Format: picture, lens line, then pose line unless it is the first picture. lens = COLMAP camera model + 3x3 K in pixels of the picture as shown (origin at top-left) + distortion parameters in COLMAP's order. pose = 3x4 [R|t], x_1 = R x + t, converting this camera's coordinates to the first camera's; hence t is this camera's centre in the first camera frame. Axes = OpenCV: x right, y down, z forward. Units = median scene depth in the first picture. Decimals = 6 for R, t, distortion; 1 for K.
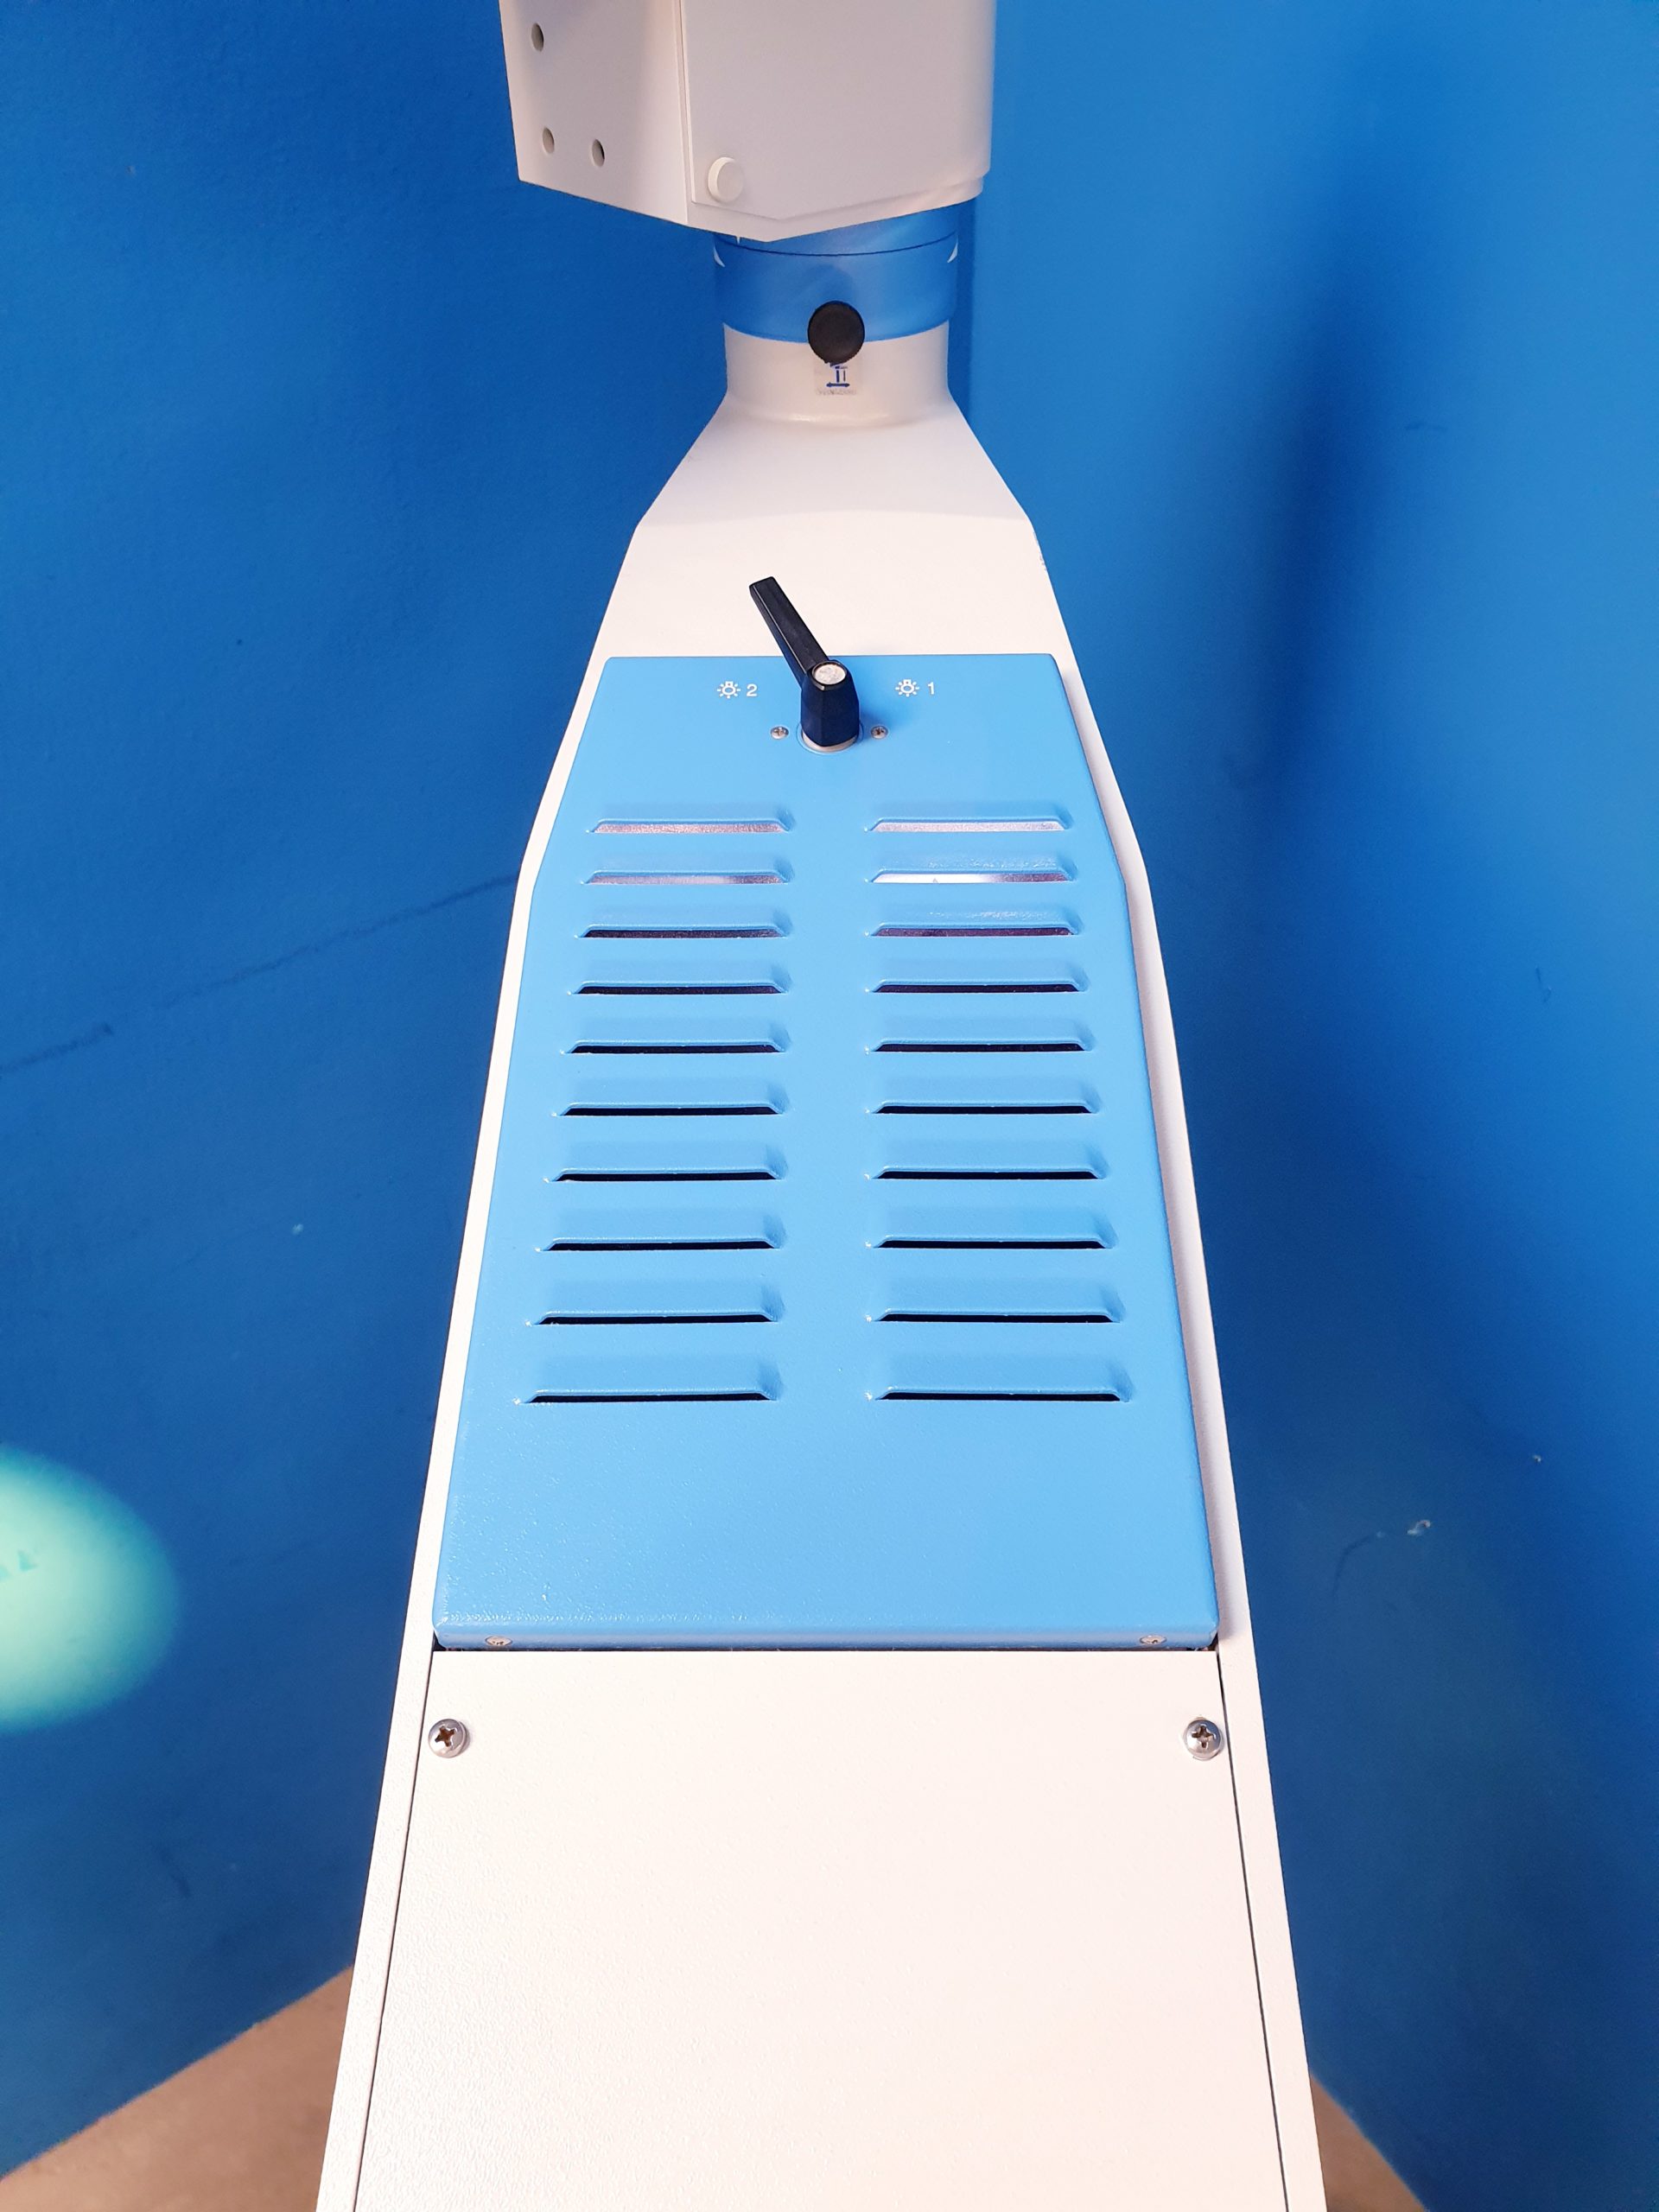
lens RADIAL K [[1750.7, 0, 853.1], [0, 1750.7, 1079.9], [0, 0, 1]] dist [0.026720, -0.039299]
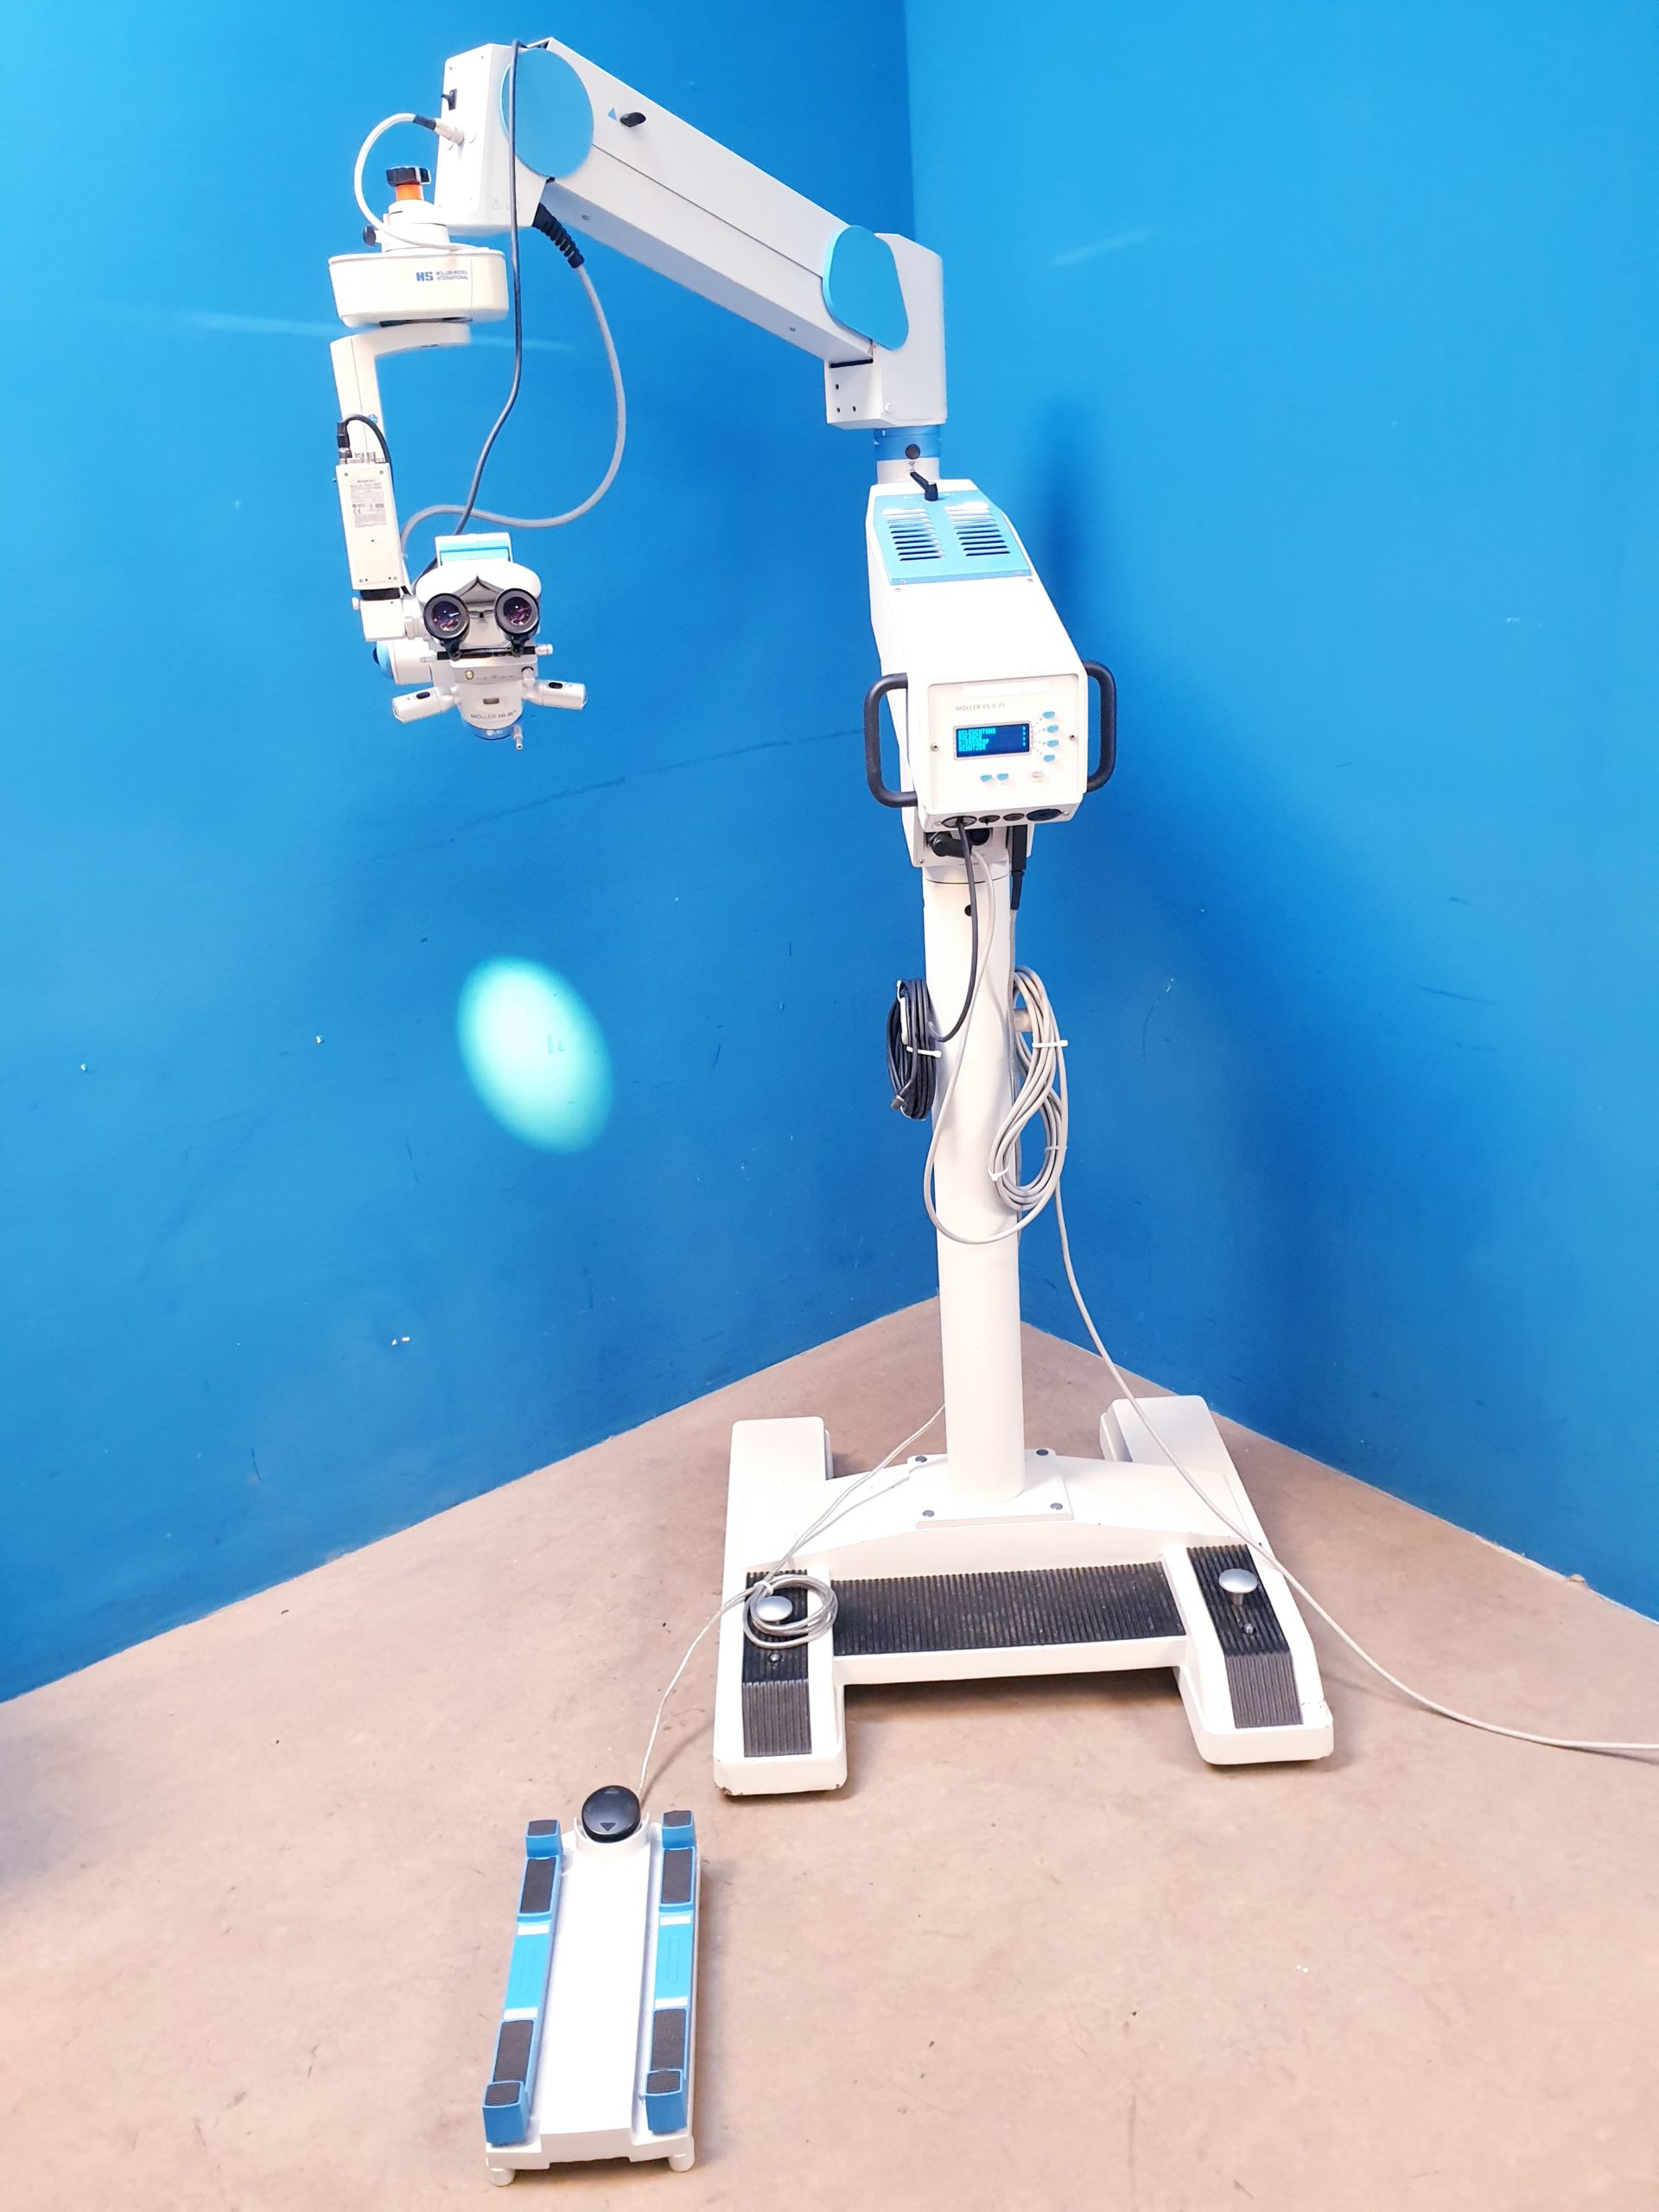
lens RADIAL K [[1750.7, 0, 826.4], [0, 1750.7, 1095.9], [0, 0, 1]] dist [0.026720, -0.039299]
pose [[0.996344, -0.071007, 0.047501, -0.562155], [0.082273, 0.947287, -0.309642, 2.438104], [-0.023010, 0.312418, 0.949666, -2.576823]]
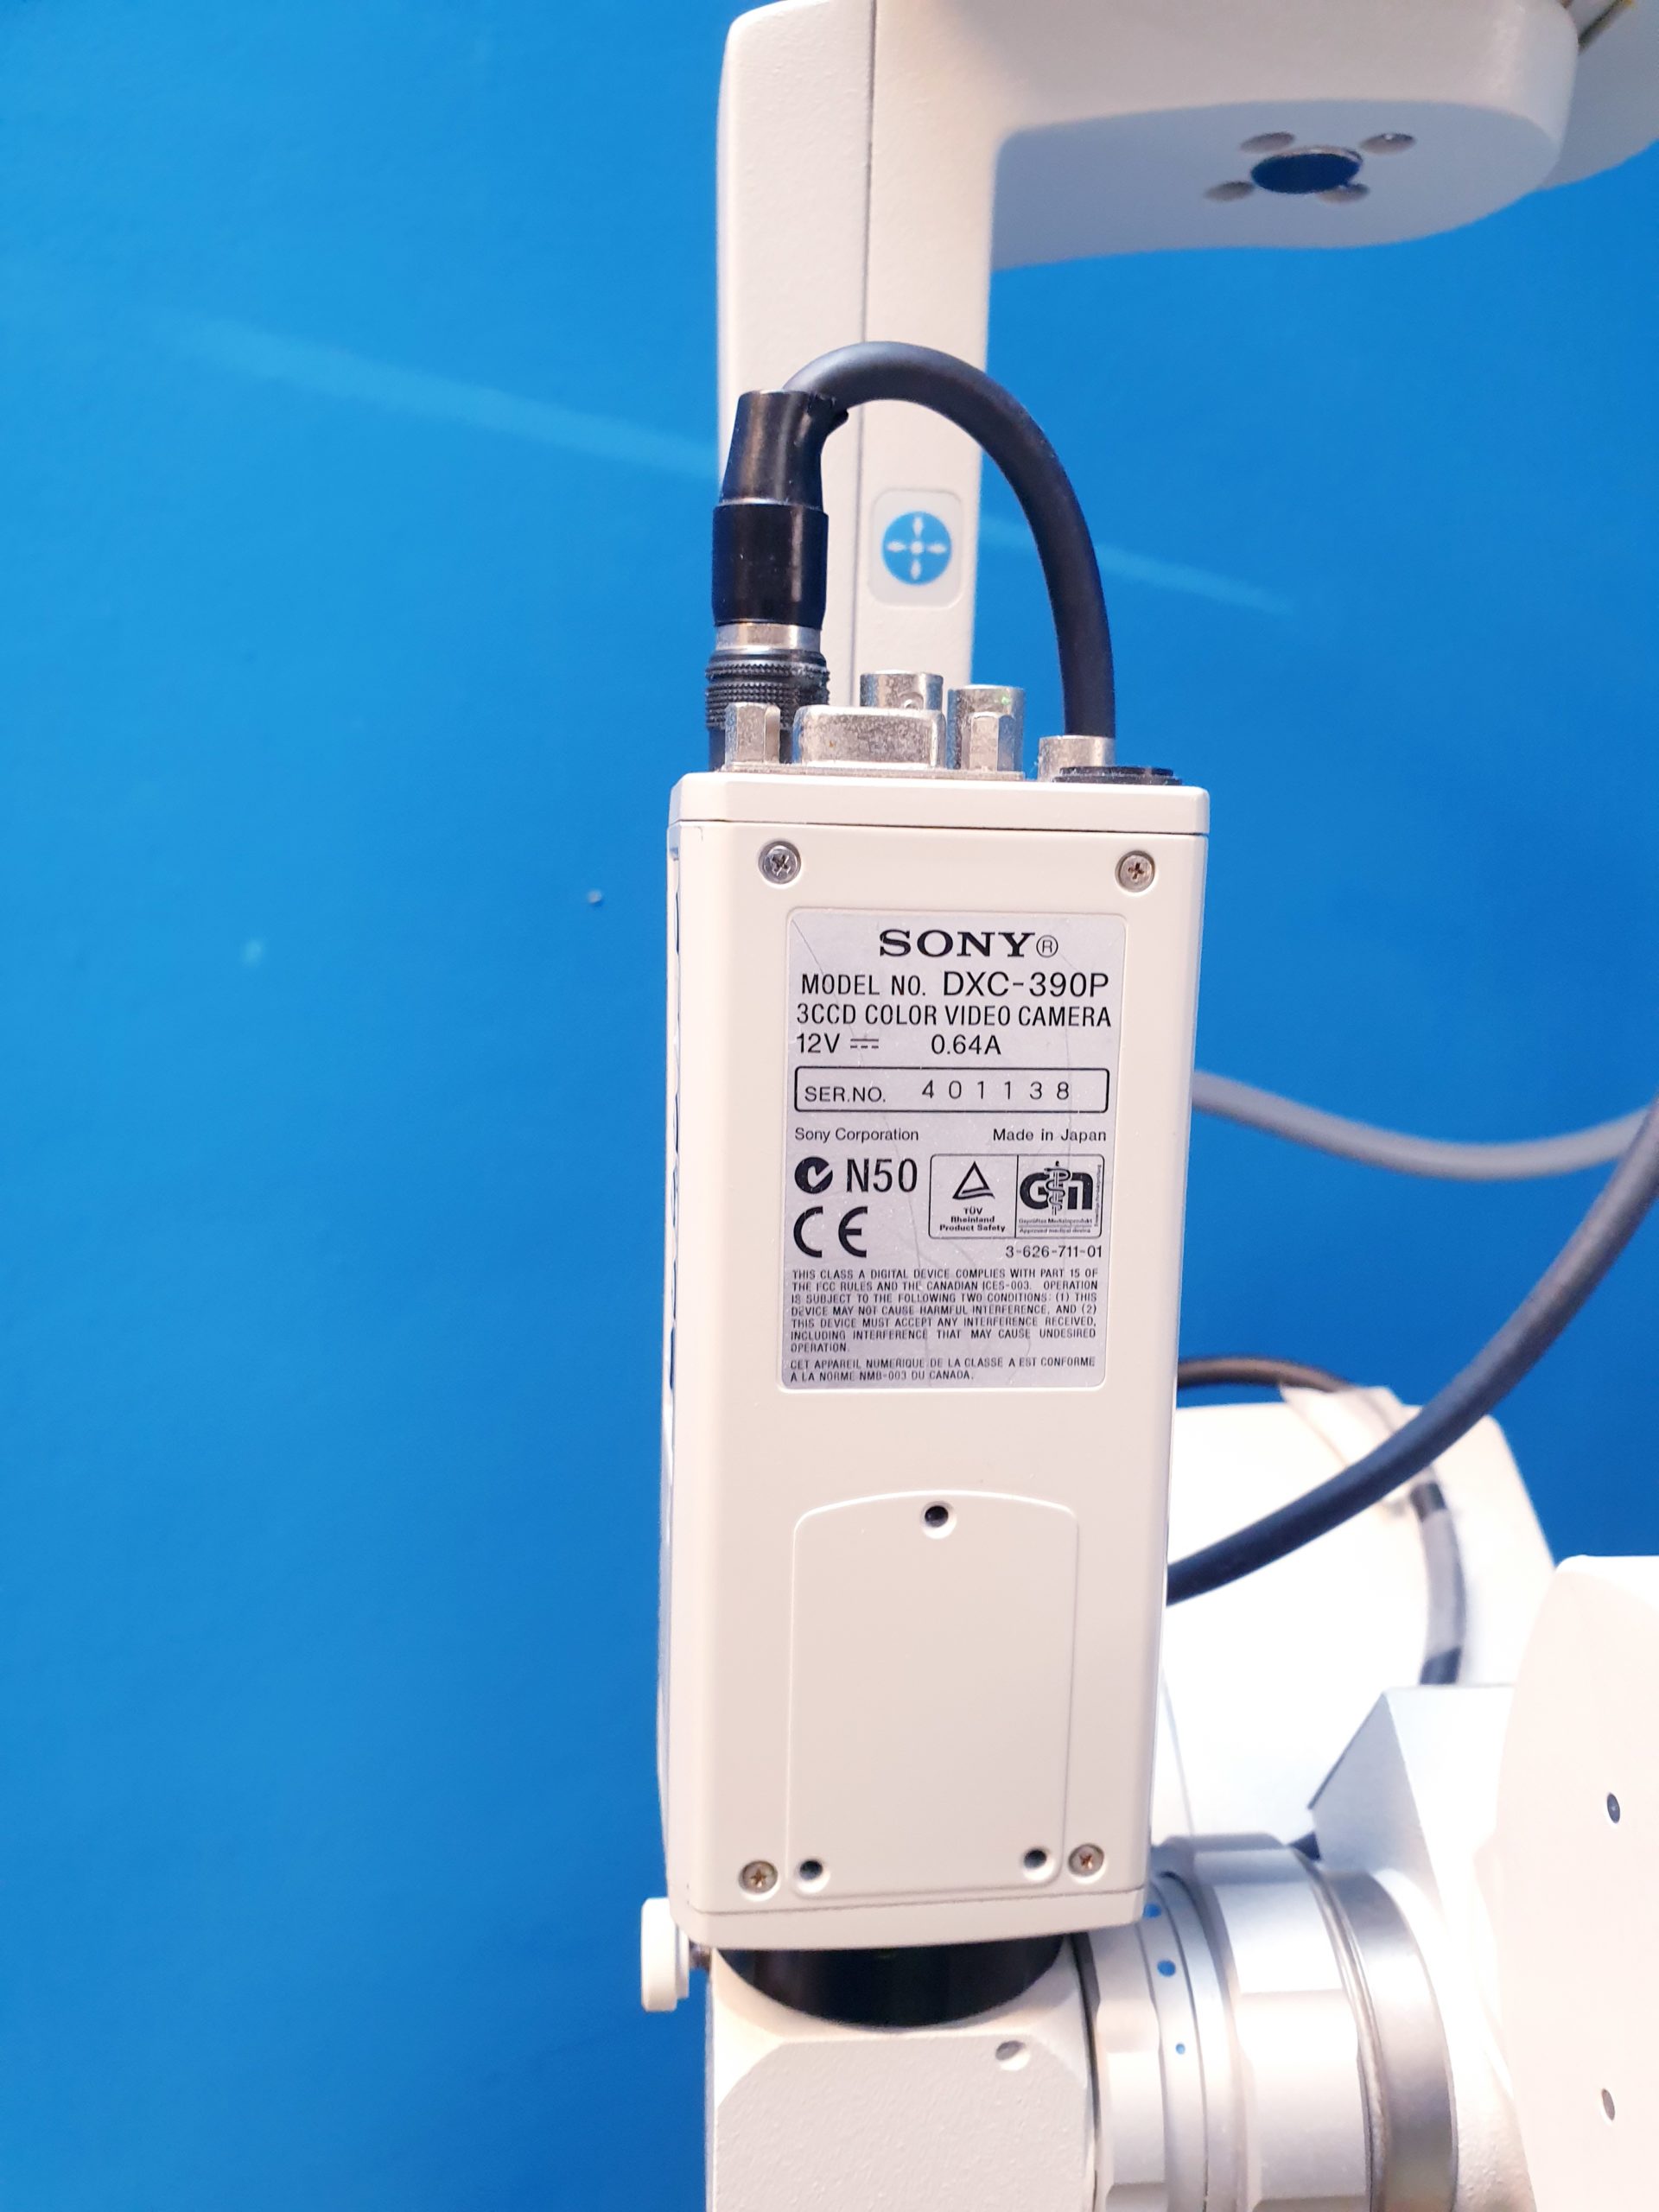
lens RADIAL K [[1750.7, 0, 833.3], [0, 1750.7, 1131.2], [0, 0, 1]] dist [0.026720, -0.039299]
pose [[0.998773, 0.031997, -0.037796, -1.215157], [-0.046709, 0.862241, -0.504341, 0.379533], [0.016452, 0.505487, 0.862677, 0.037950]]
